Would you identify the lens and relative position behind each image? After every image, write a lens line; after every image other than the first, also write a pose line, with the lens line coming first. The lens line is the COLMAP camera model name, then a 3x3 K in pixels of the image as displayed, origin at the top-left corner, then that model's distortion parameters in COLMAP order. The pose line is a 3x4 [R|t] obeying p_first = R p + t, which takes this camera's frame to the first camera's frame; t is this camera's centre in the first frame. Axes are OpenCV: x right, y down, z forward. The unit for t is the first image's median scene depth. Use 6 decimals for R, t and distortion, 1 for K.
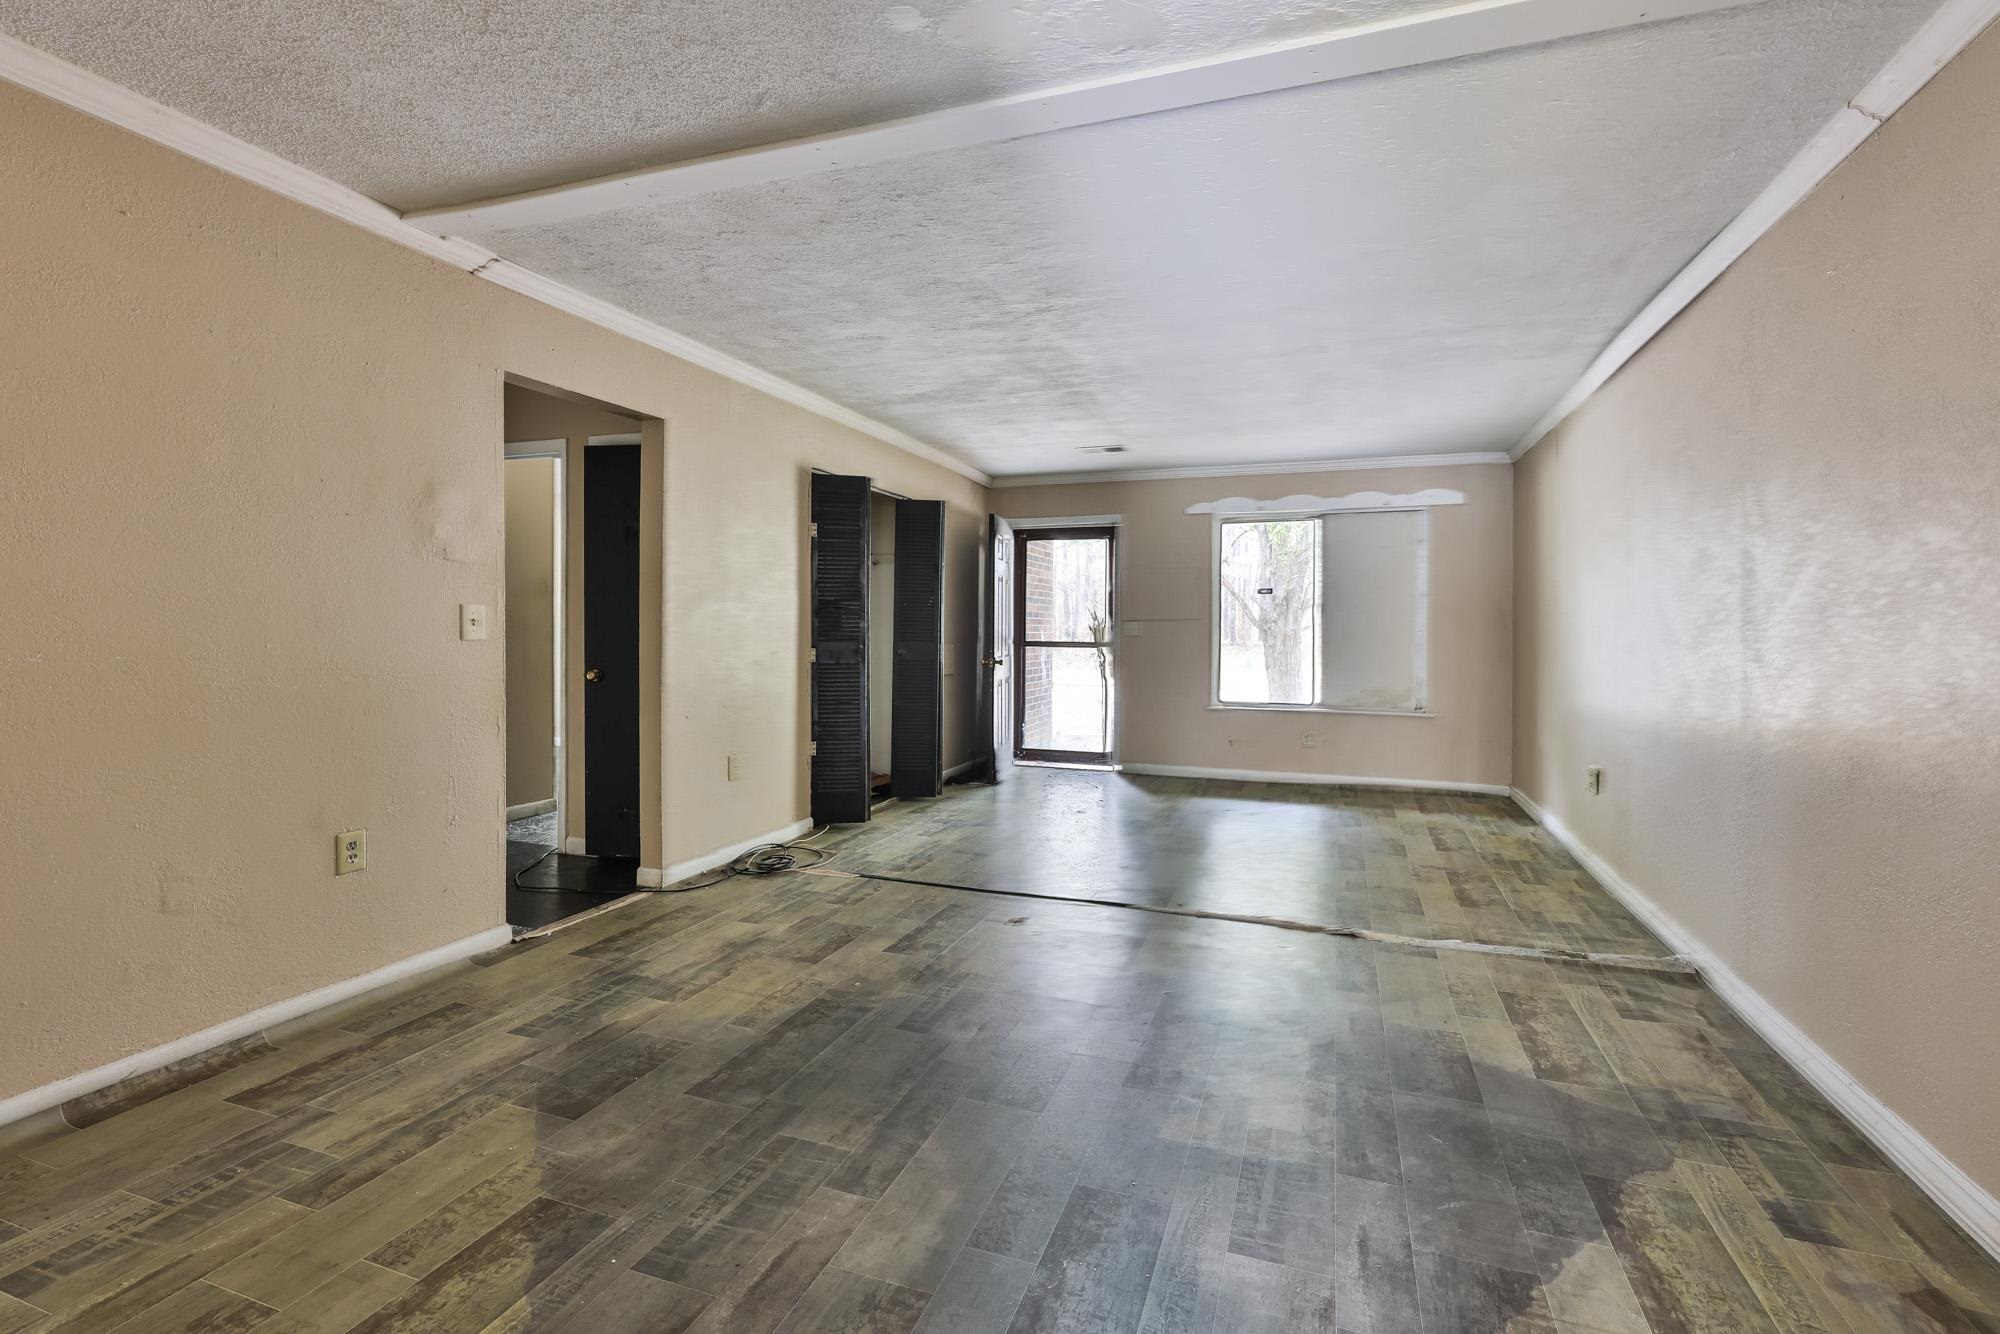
lens RADIAL K [[874.9, 0, 1033.8], [0, 874.9, 650.9], [0, 0, 1]] dist [-0.002233, 0.000817]
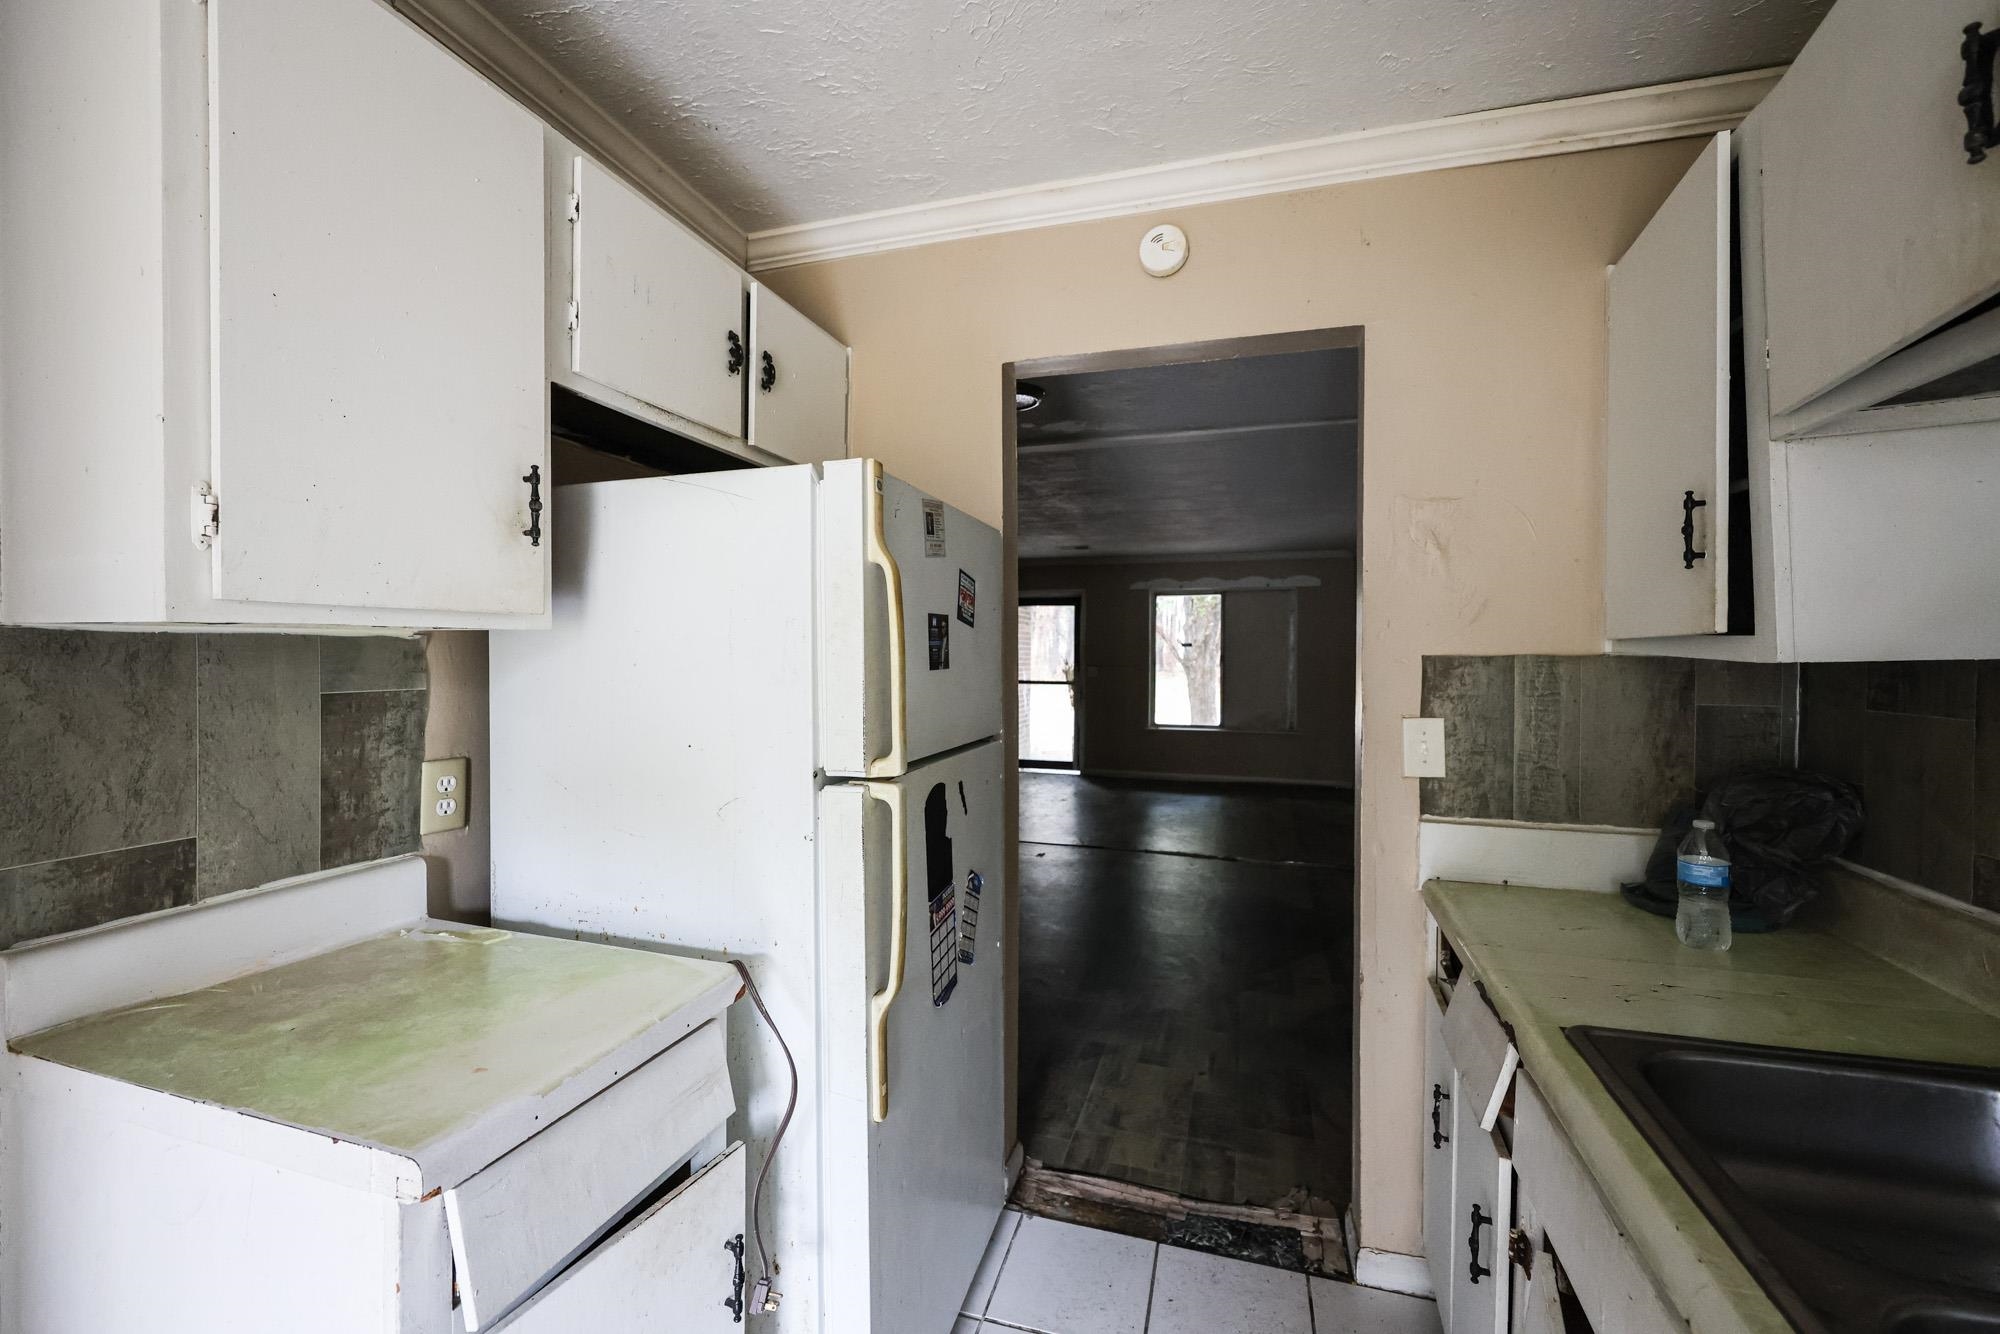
lens RADIAL K [[792.6, 0, 1021.4], [0, 792.6, 662.7], [0, 0, 1]] dist [-0.000251, -0.000082]
pose [[0.998789, -0.001993, 0.049152, -0.061593], [0.002834, 0.999851, -0.017035, -0.018573], [-0.049110, 0.017153, 0.998646, -0.260028]]
